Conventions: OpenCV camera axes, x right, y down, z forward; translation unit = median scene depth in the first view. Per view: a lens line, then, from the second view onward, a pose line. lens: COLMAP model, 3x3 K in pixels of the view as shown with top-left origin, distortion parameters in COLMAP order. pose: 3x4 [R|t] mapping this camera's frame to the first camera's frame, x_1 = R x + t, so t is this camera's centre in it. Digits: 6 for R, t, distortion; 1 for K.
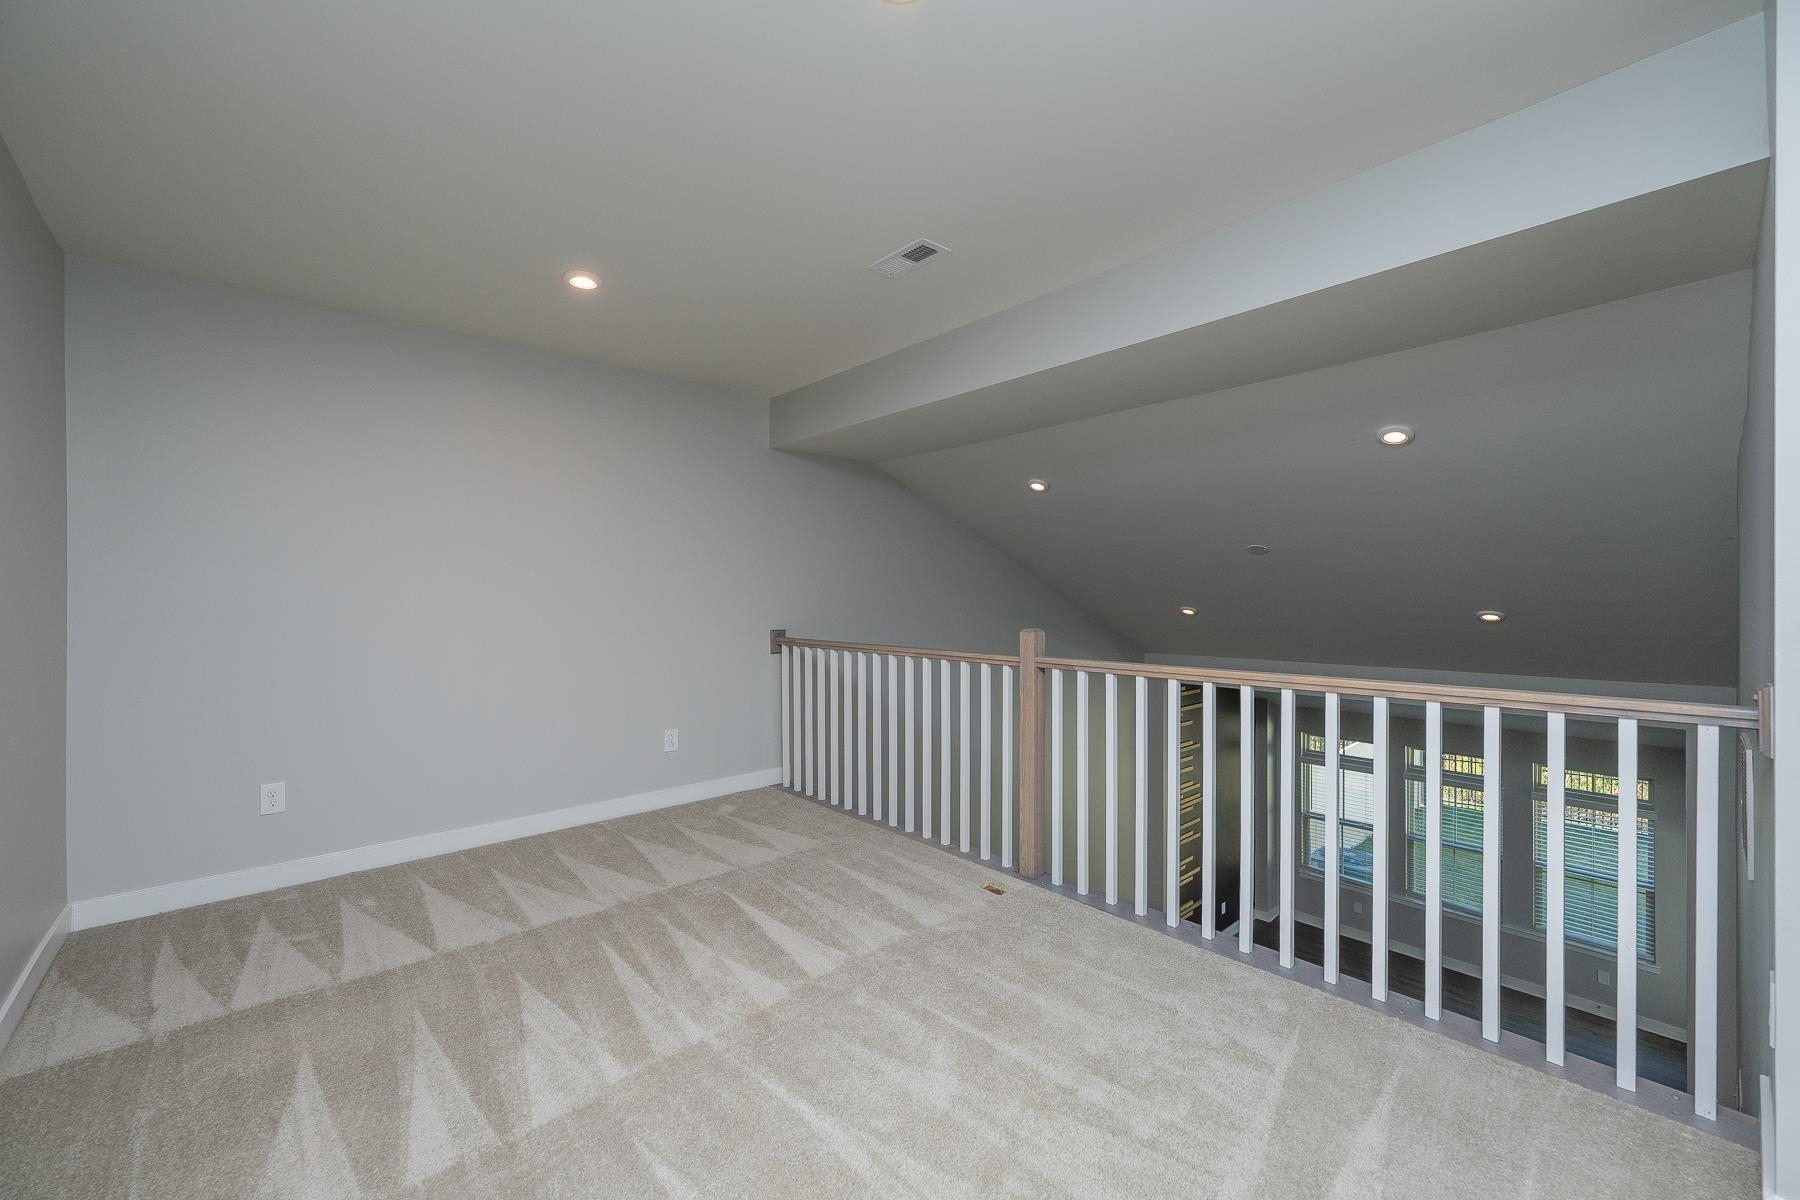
lens RADIAL K [[712.2, 0, 825.6], [0, 712.2, 595.5], [0, 0, 1]] dist [0.000793, 0.000144]
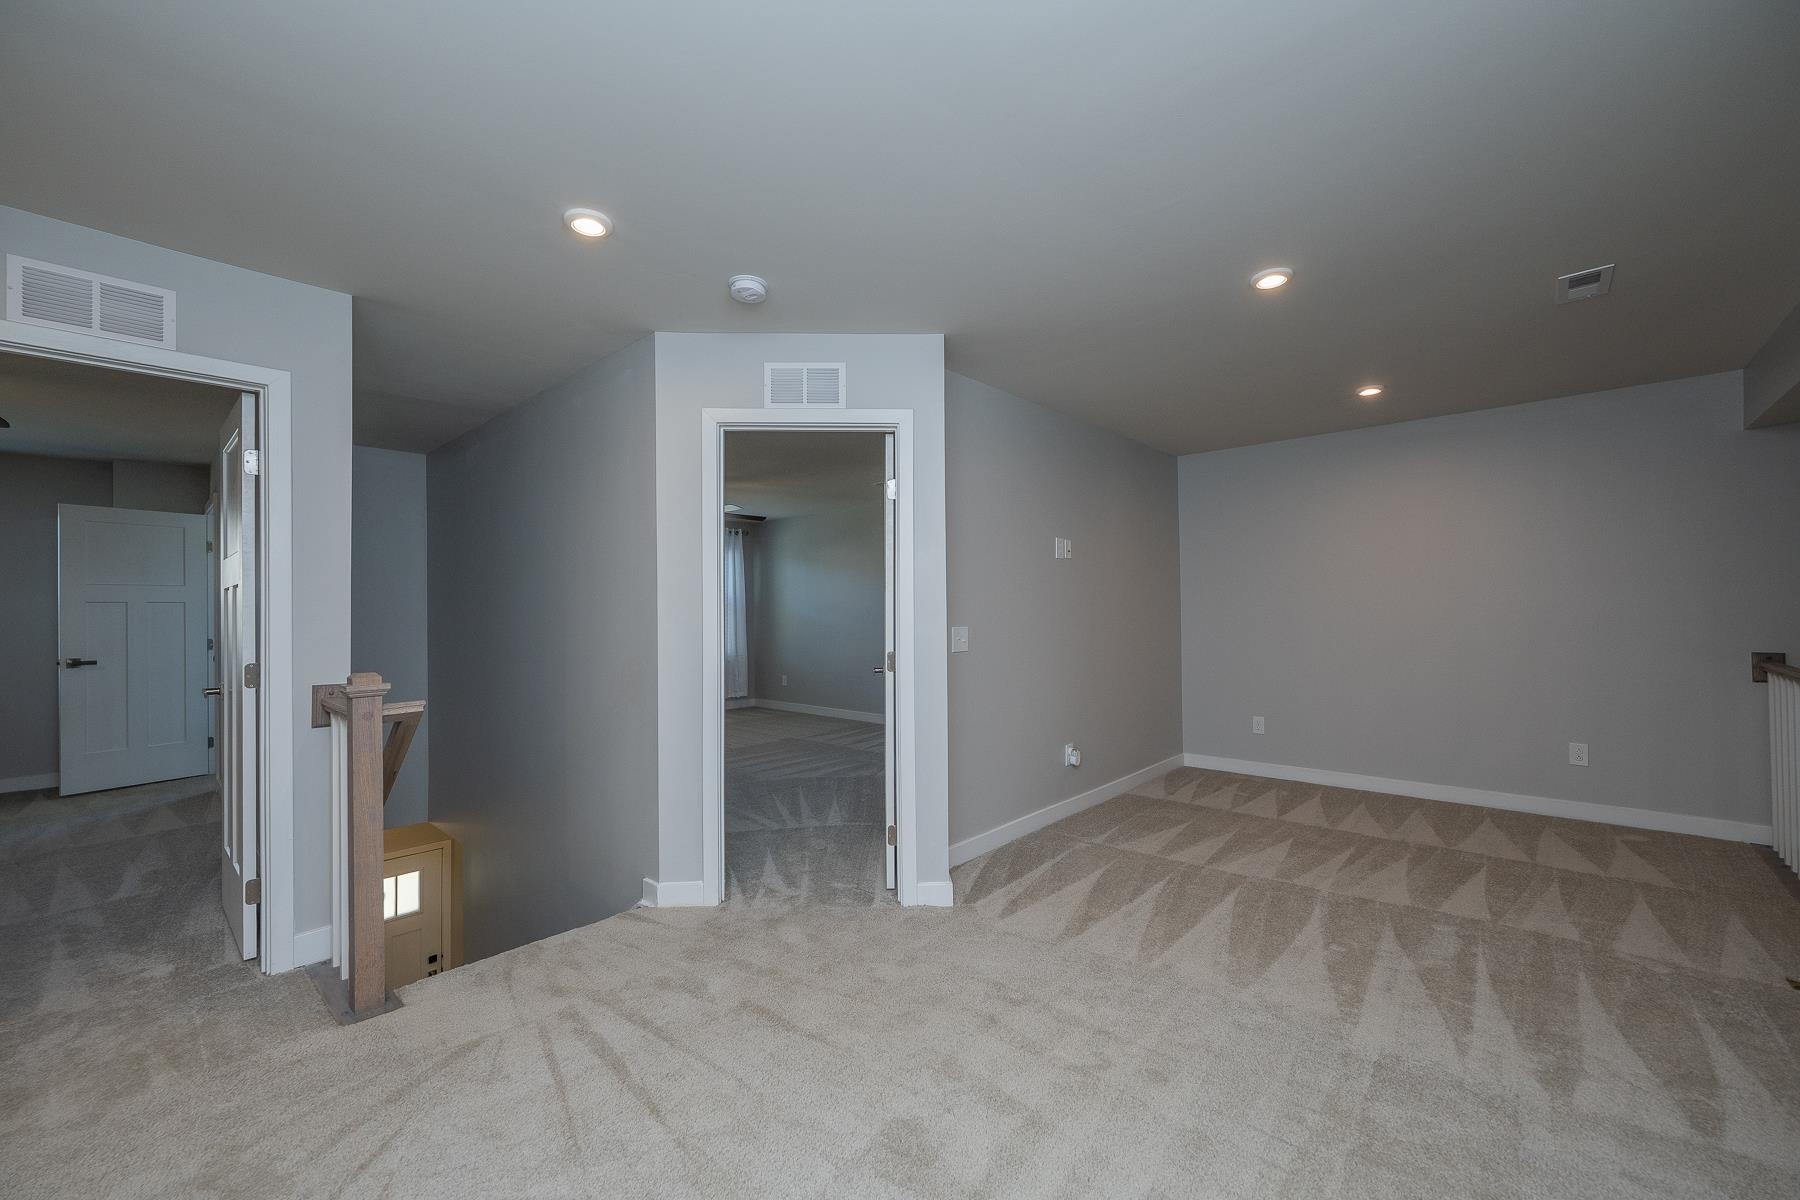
lens RADIAL K [[721.2, 0, 900.1], [0, 721.2, 609.8], [0, 0, 1]] dist [0.001204, 0.000344]
pose [[0.110373, 0.003355, -0.993885, 1.032323], [0.004510, 0.999982, 0.003876, -0.013808], [0.993880, -0.004910, 0.110356, -0.094530]]
